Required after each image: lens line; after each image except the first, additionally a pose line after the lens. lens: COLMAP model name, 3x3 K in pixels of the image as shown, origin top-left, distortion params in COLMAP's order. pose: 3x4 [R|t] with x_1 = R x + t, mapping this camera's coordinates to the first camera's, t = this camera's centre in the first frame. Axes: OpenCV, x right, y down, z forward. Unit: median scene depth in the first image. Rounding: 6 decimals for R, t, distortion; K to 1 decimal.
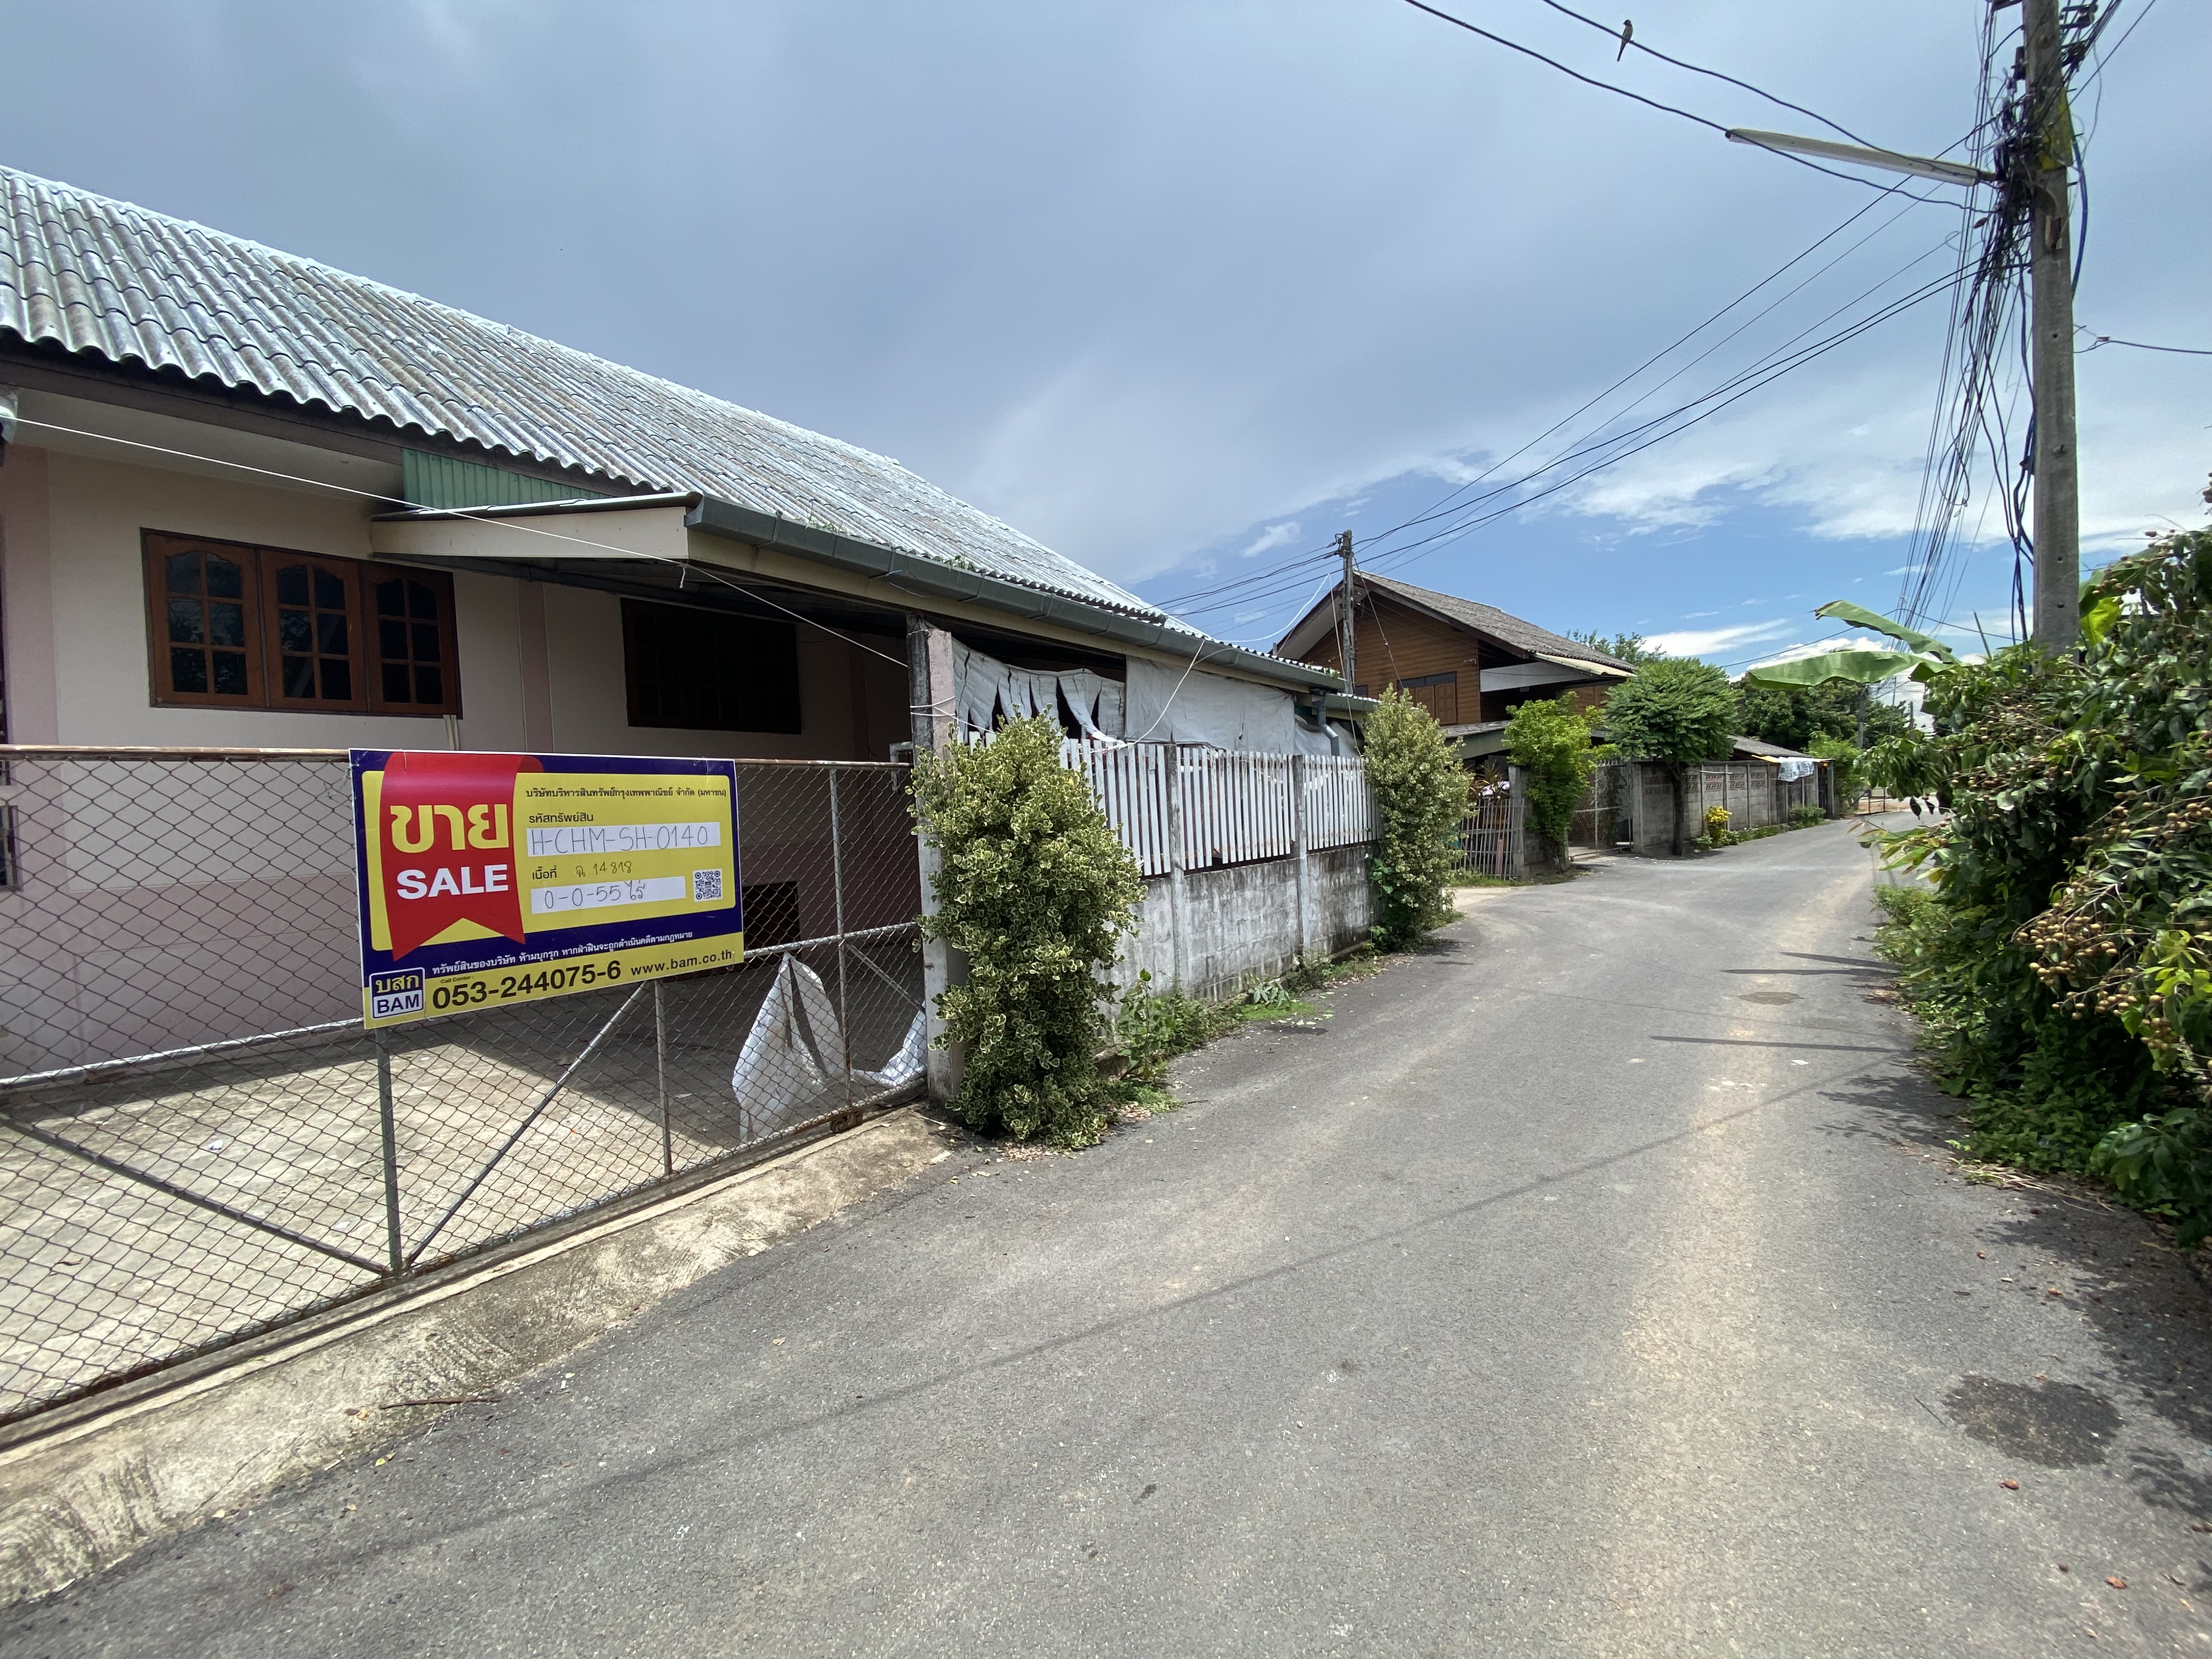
lens RADIAL K [[889.1, 0, 1106.0], [0, 889.1, 829.5], [0, 0, 1]] dist [0.041352, -0.031640]
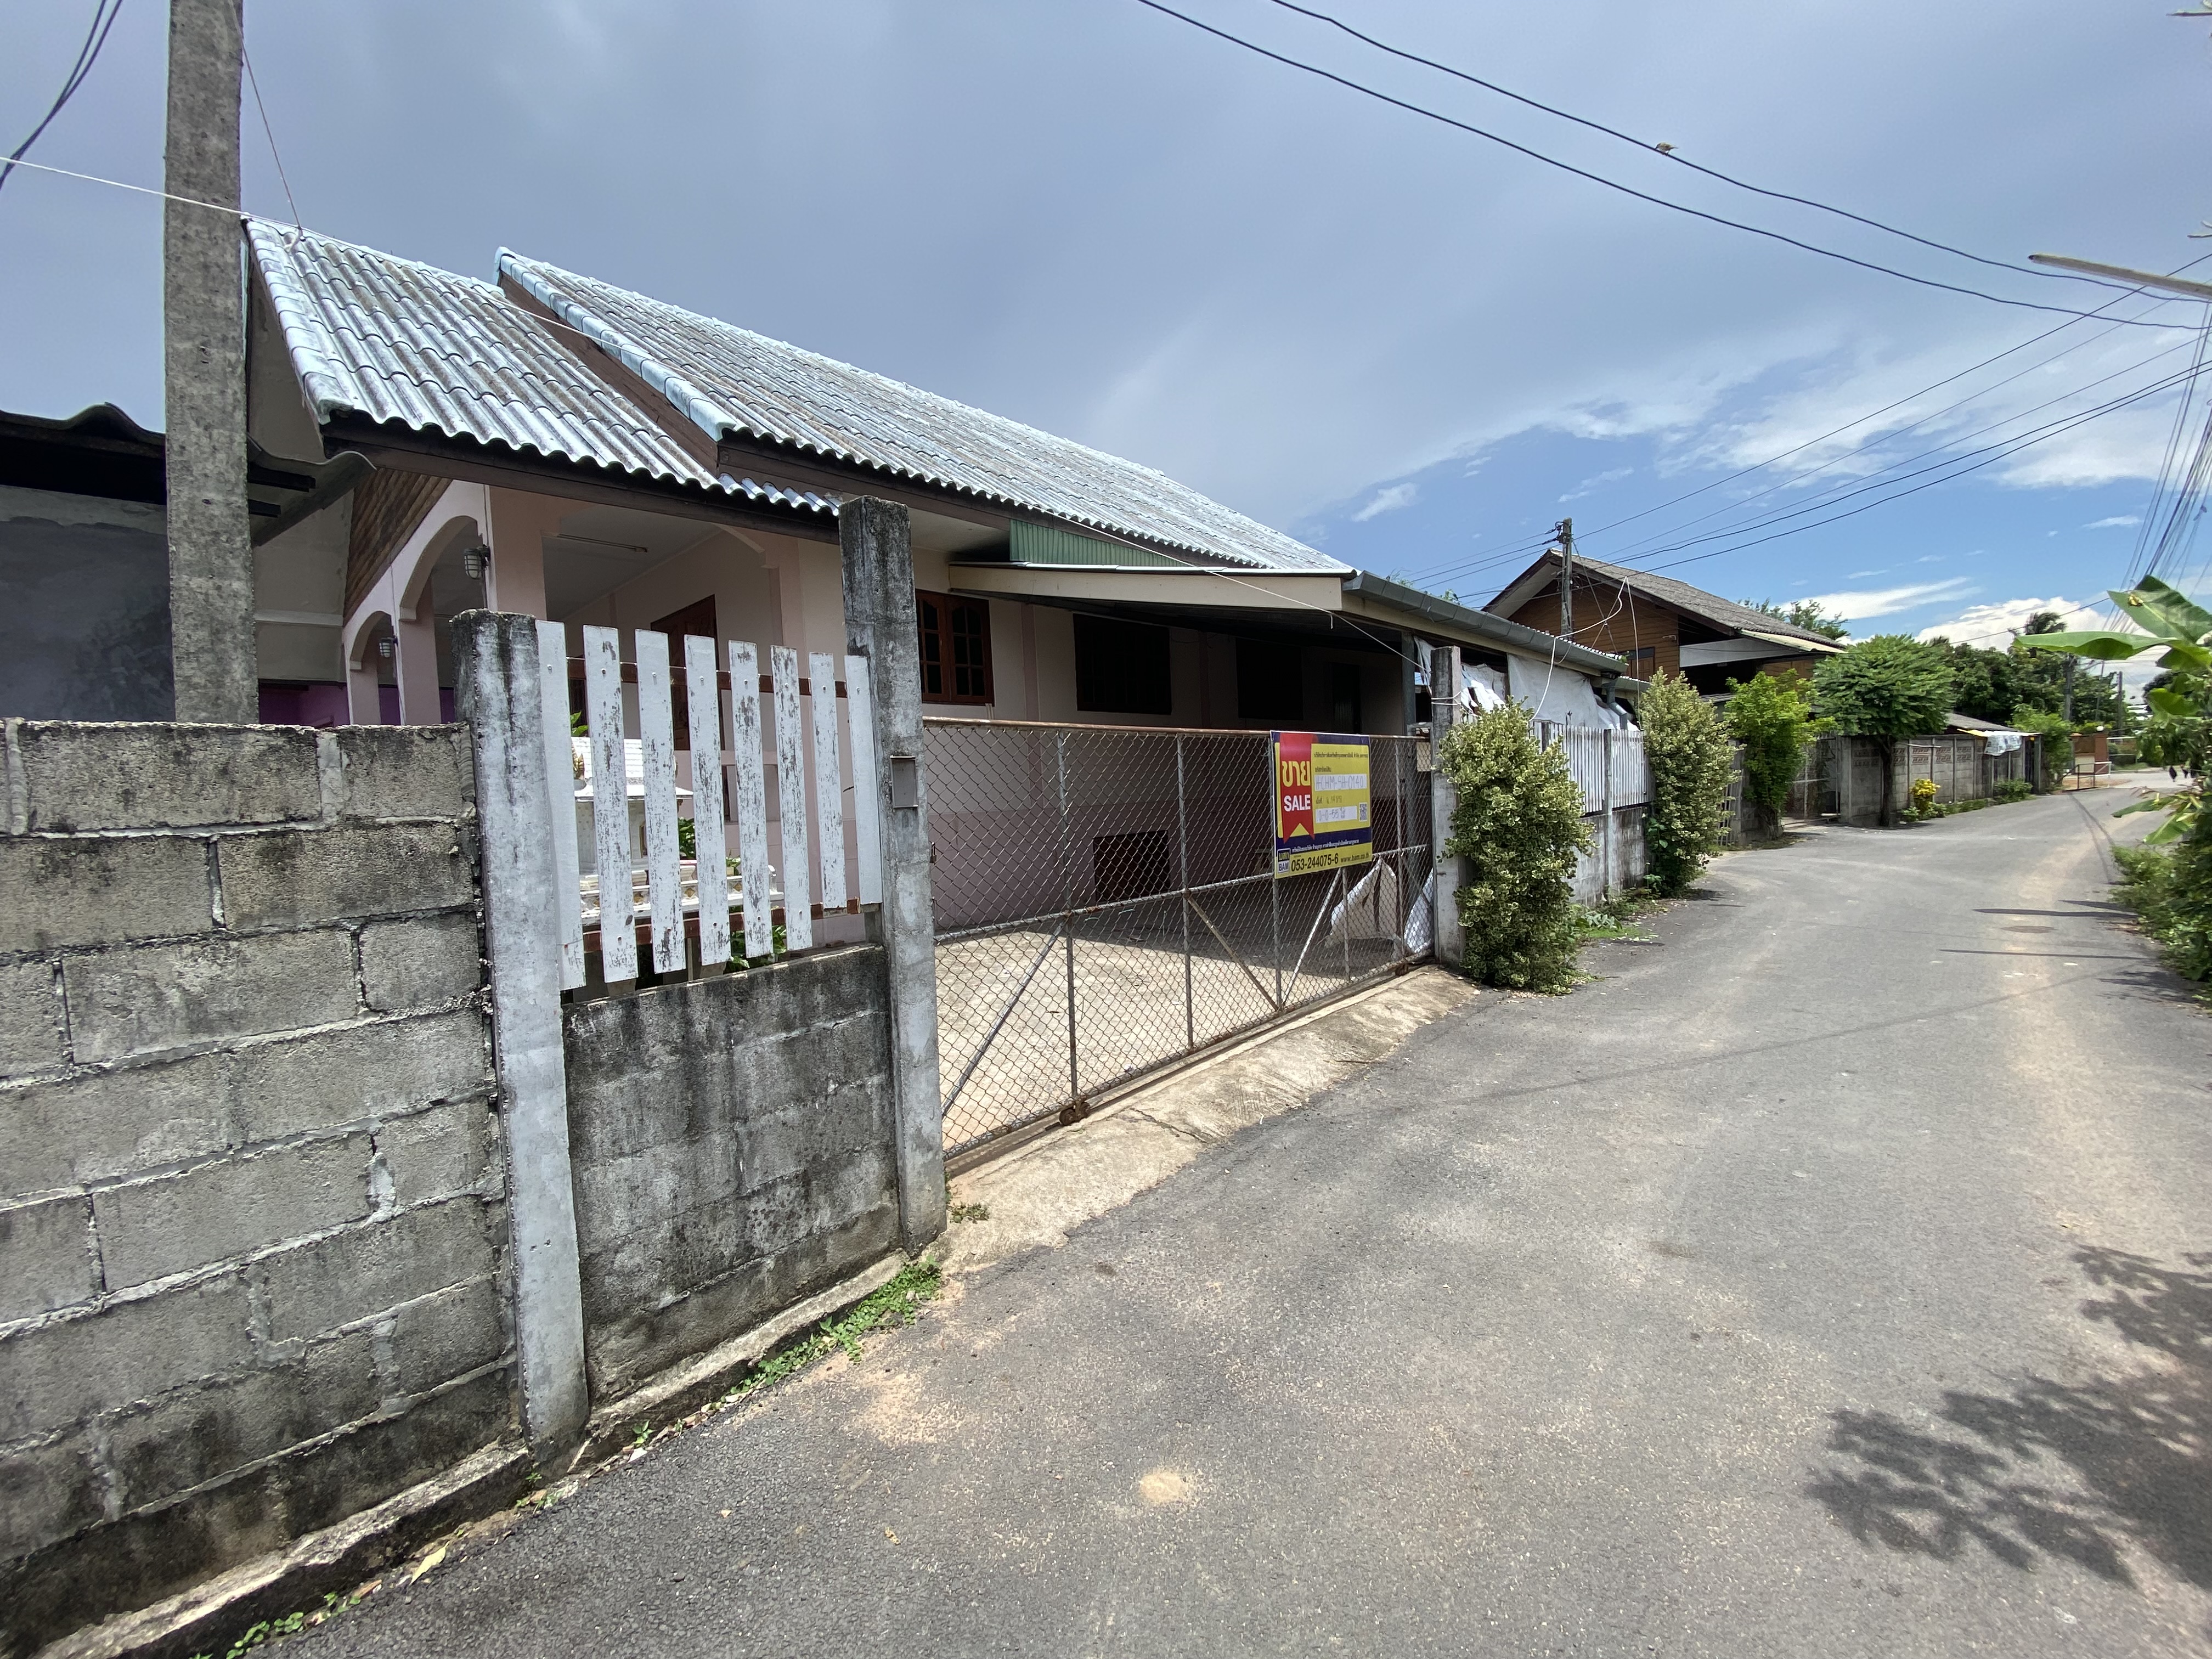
lens RADIAL K [[893.5, 0, 1103.0], [0, 893.5, 816.1], [0, 0, 1]] dist [0.020874, -0.020165]
pose [[0.992990, 0.010230, -0.117757, -0.597096], [-0.008469, 0.999845, 0.015449, 0.039502], [0.117897, -0.014344, 0.992922, -0.562972]]
